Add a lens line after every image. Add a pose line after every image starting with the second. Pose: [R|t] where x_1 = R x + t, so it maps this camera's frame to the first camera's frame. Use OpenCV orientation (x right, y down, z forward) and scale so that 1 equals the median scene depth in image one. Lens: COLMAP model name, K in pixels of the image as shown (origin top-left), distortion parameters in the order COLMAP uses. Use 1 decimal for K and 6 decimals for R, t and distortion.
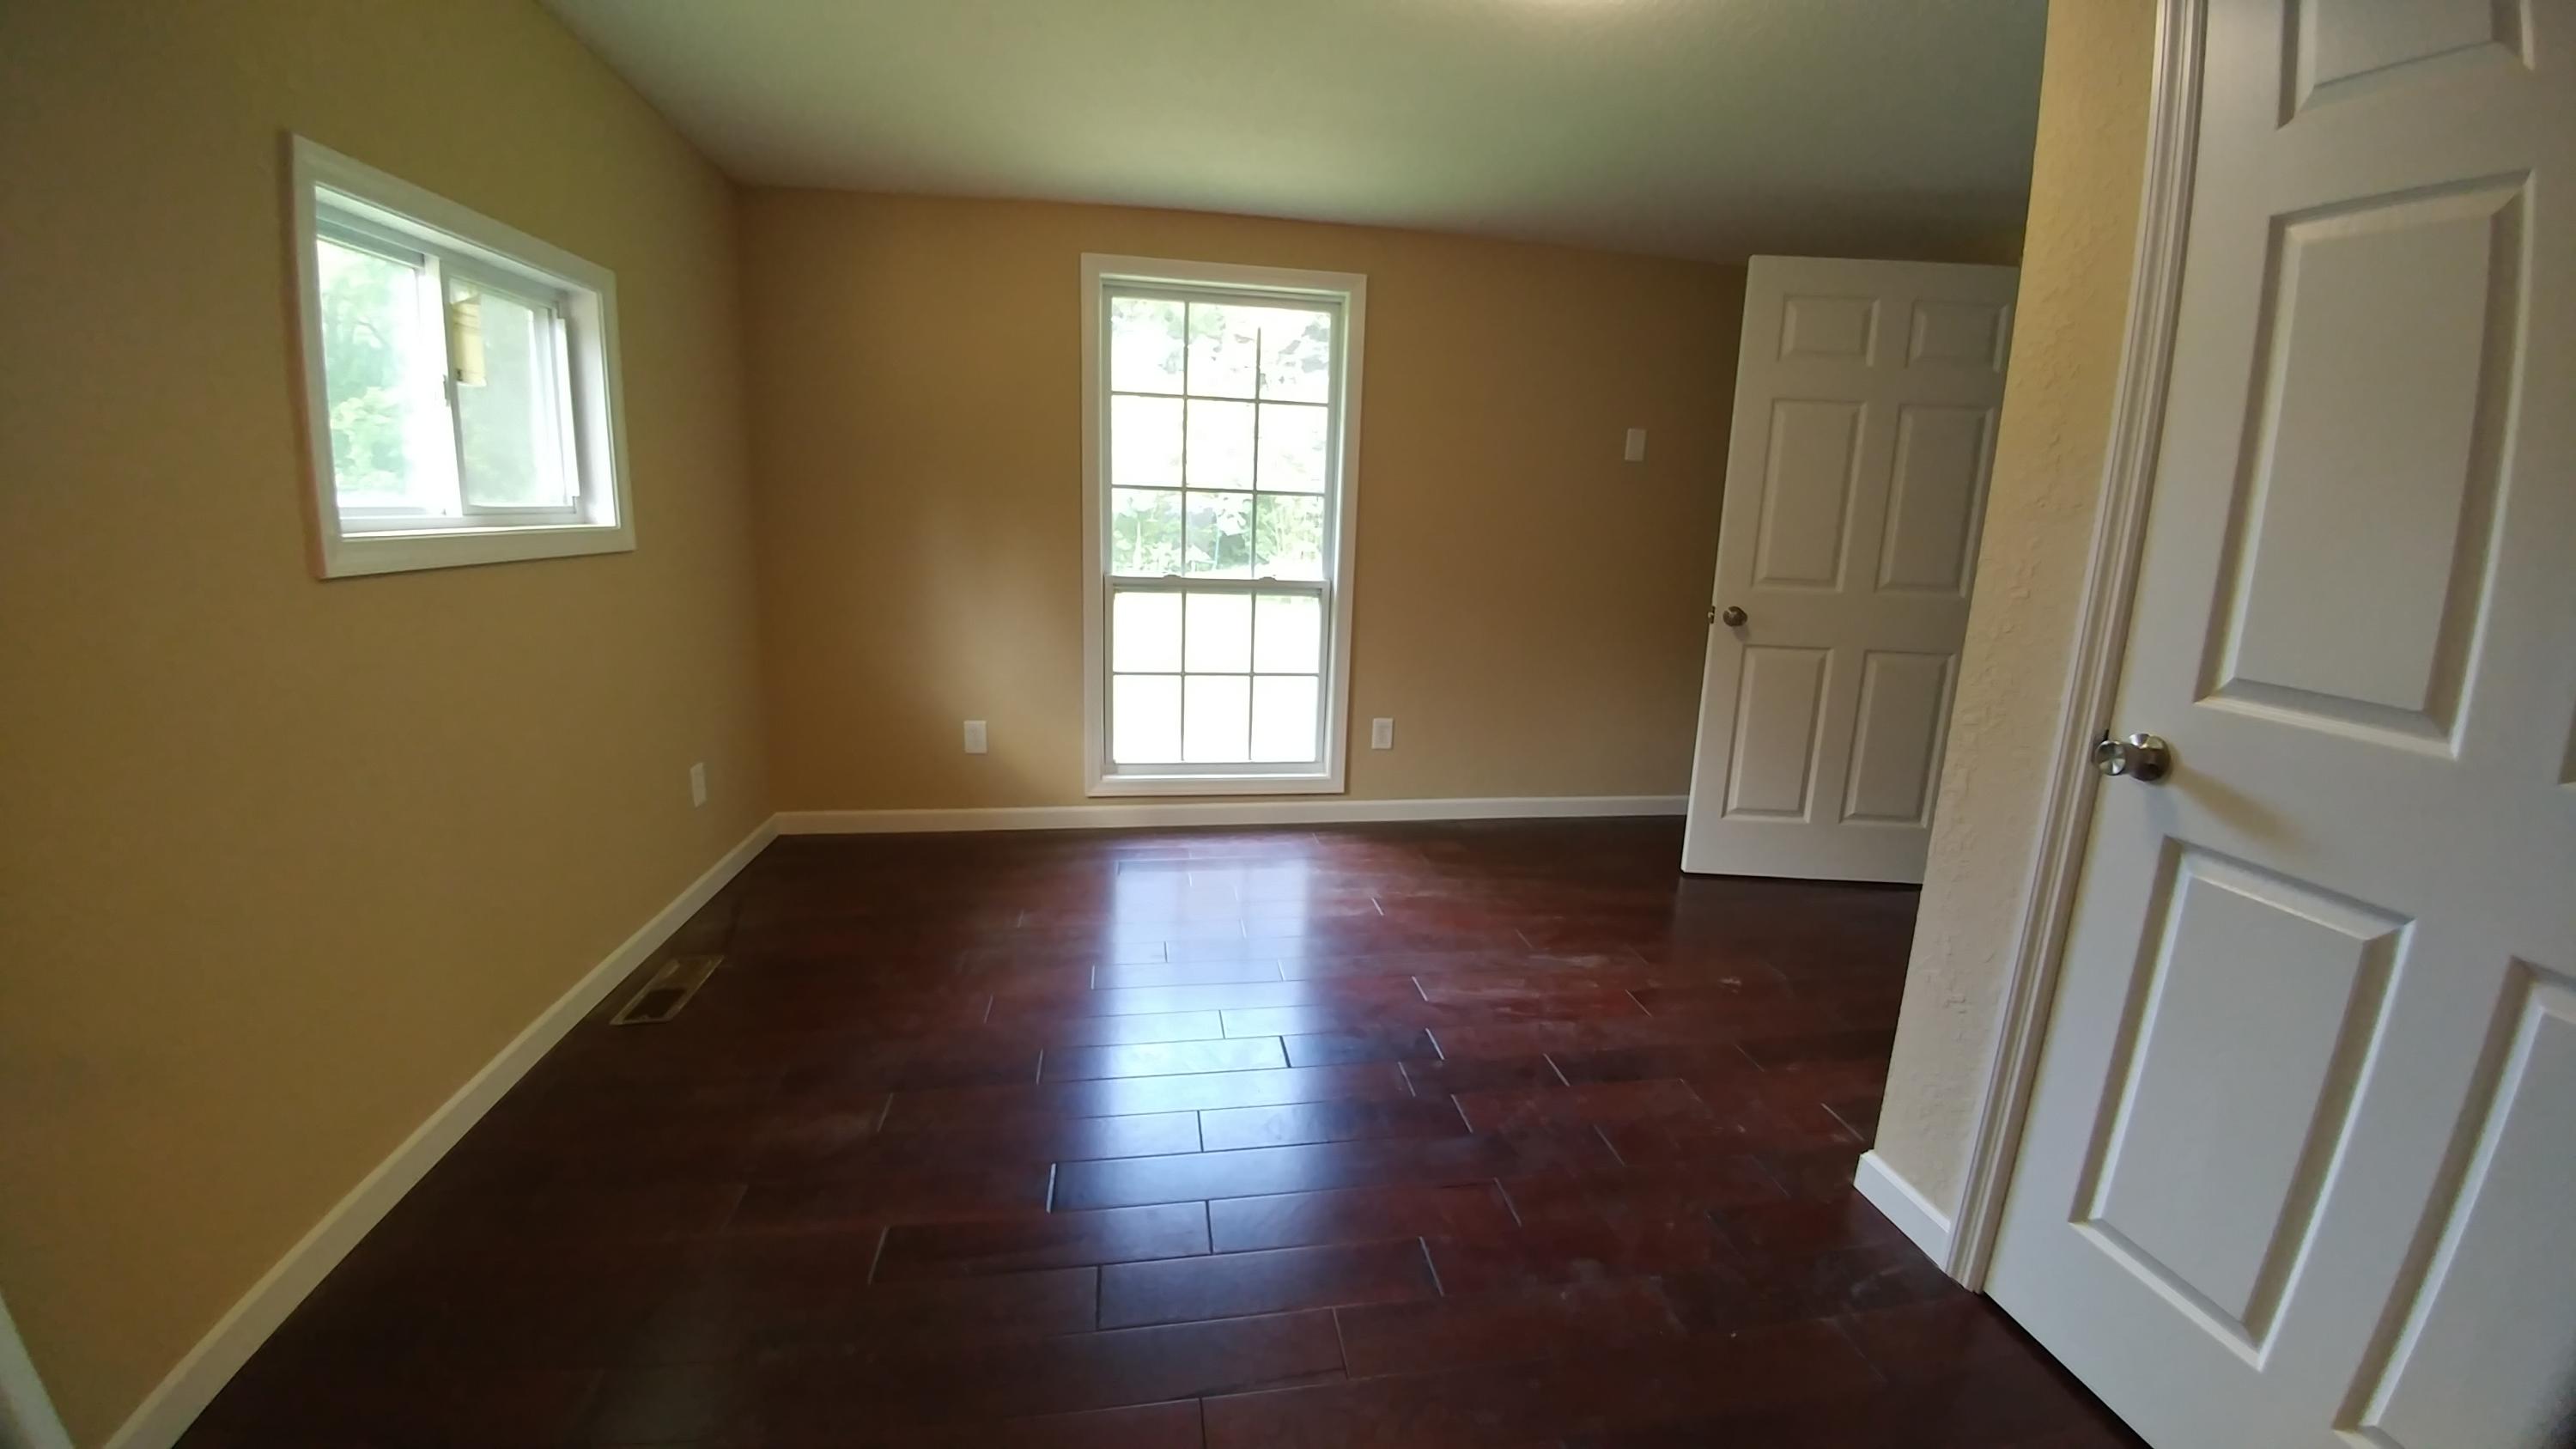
lens RADIAL K [[932.1, 0, 1302.9], [0, 932.1, 707.7], [0, 0, 1]] dist [-0.052024, -0.004542]
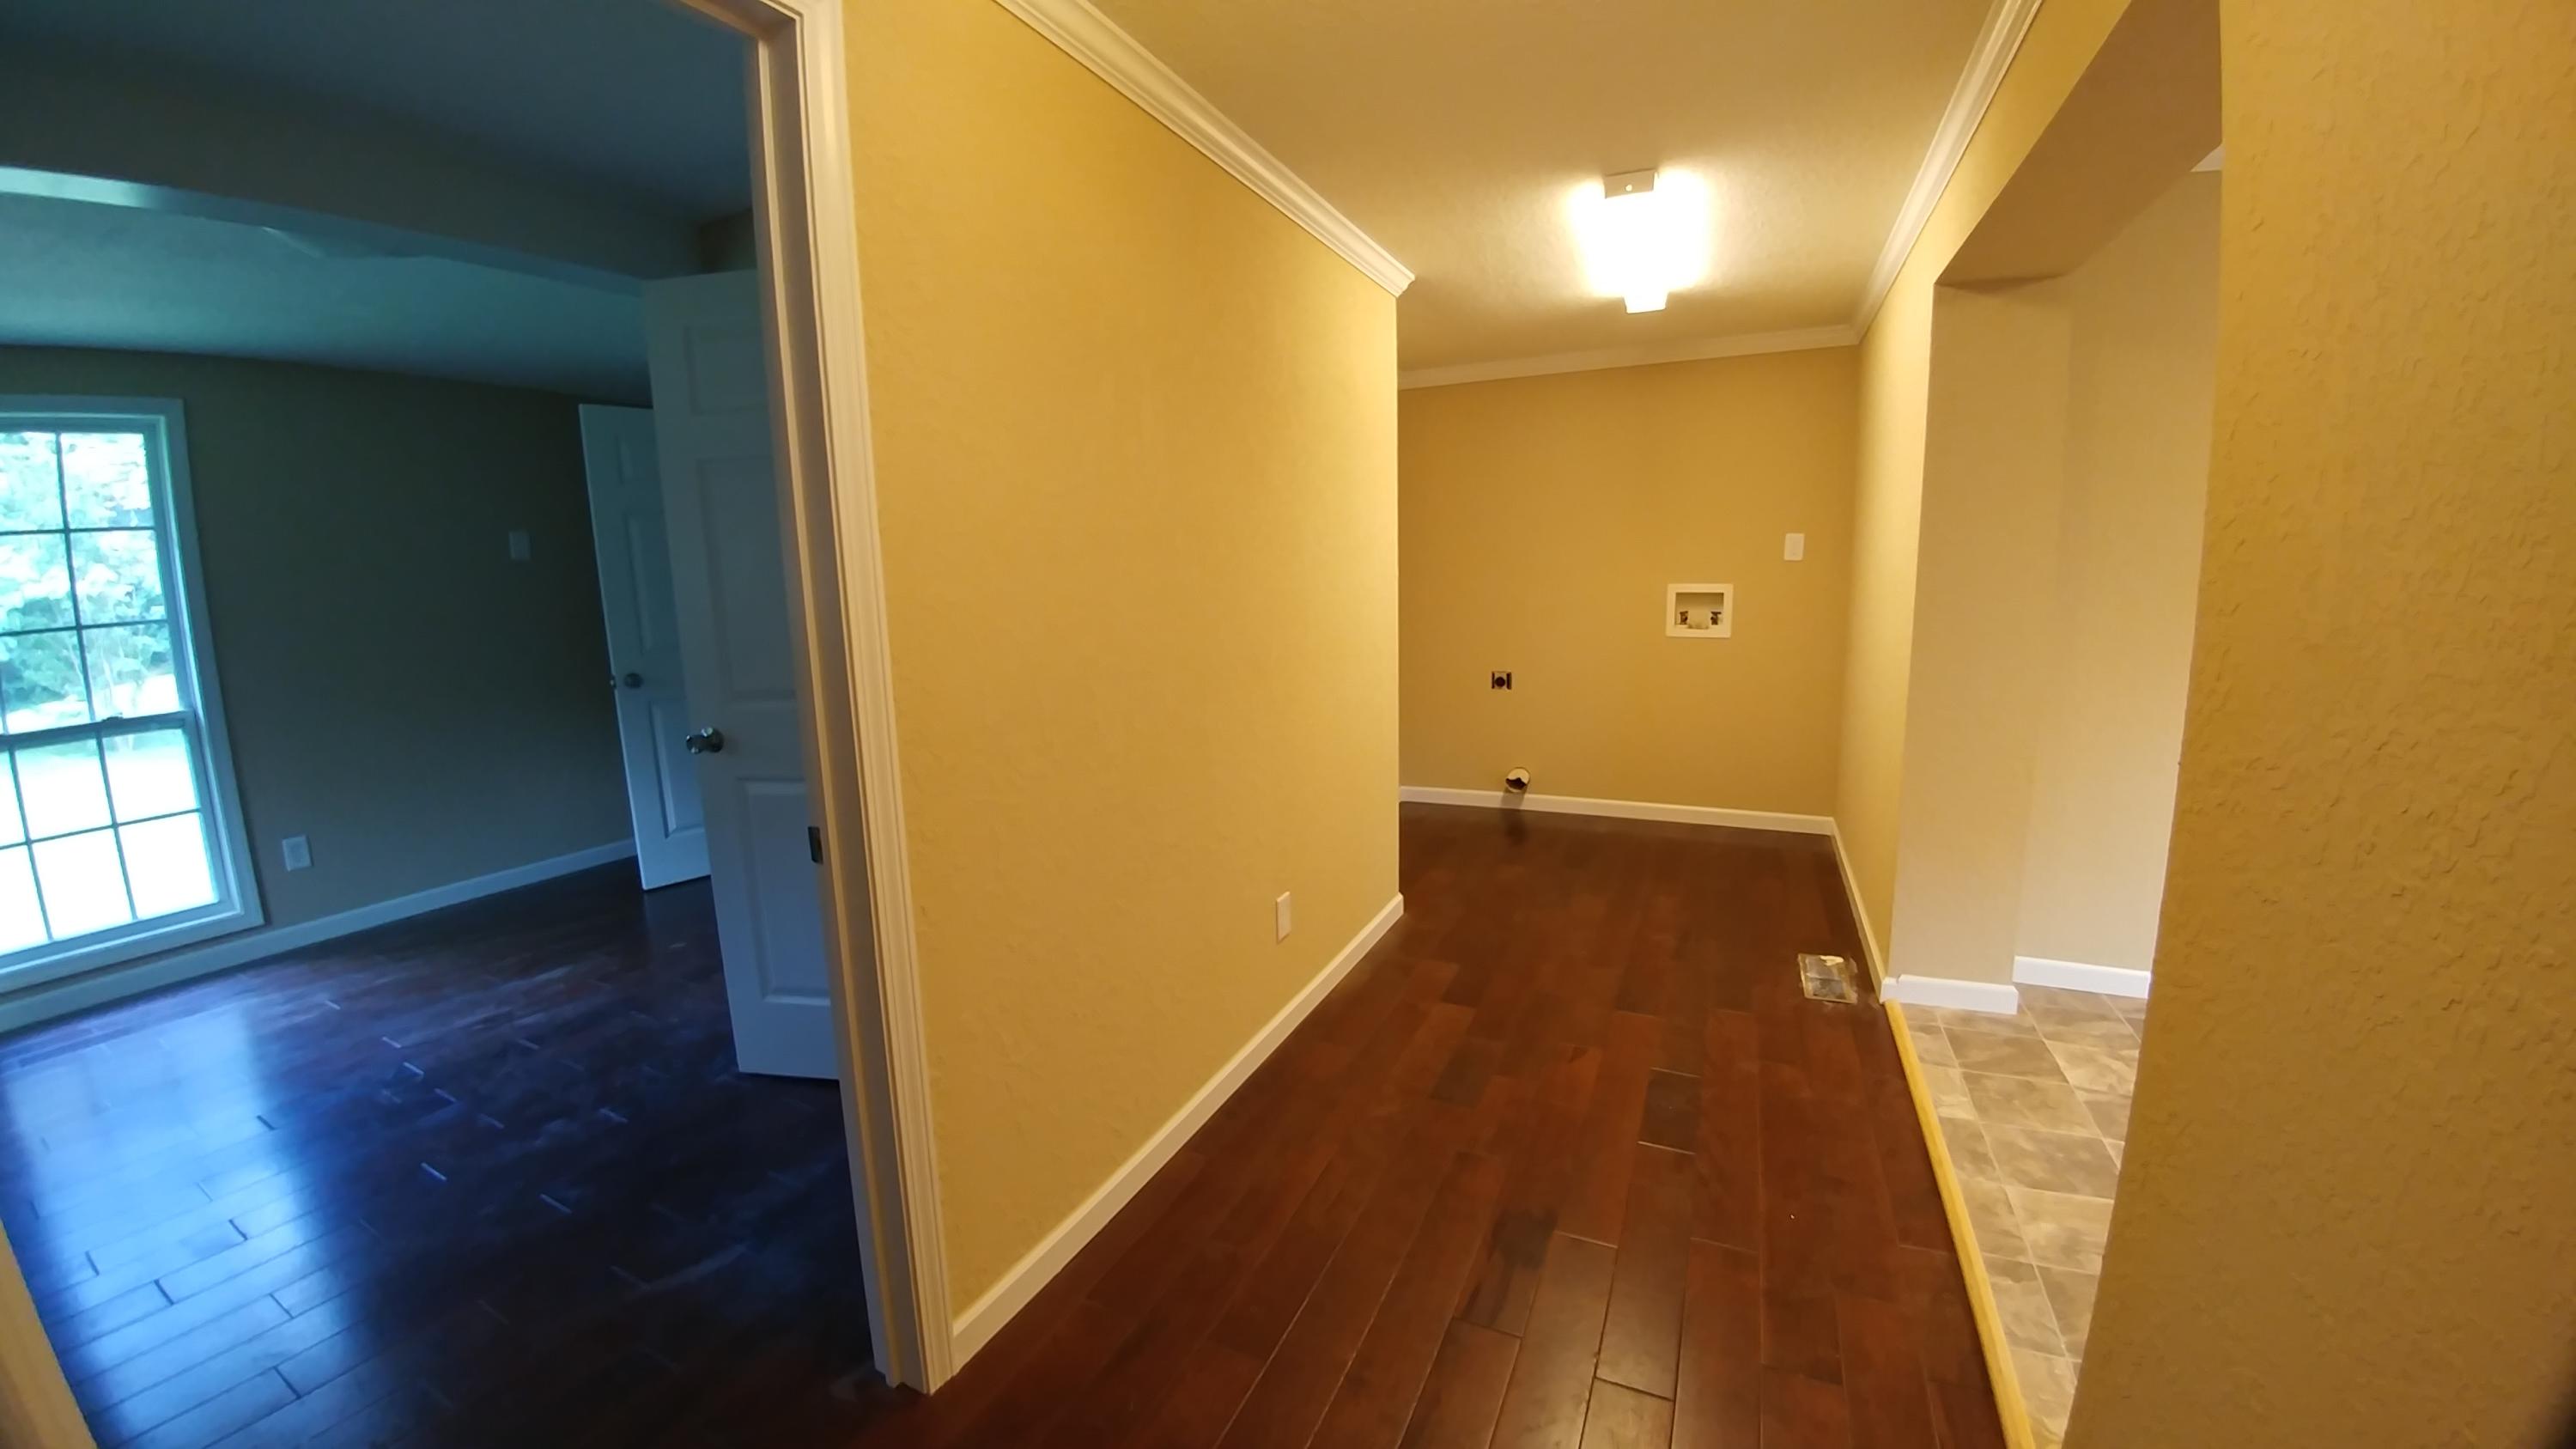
lens RADIAL K [[932.1, 0, 1302.9], [0, 932.1, 707.7], [0, 0, 1]] dist [-0.052024, -0.004542]
pose [[0.557998, -0.175500, 0.811072, -0.031329], [0.213300, 0.974875, 0.064198, 0.057105], [-0.801961, 0.137179, 0.581413, -0.473941]]
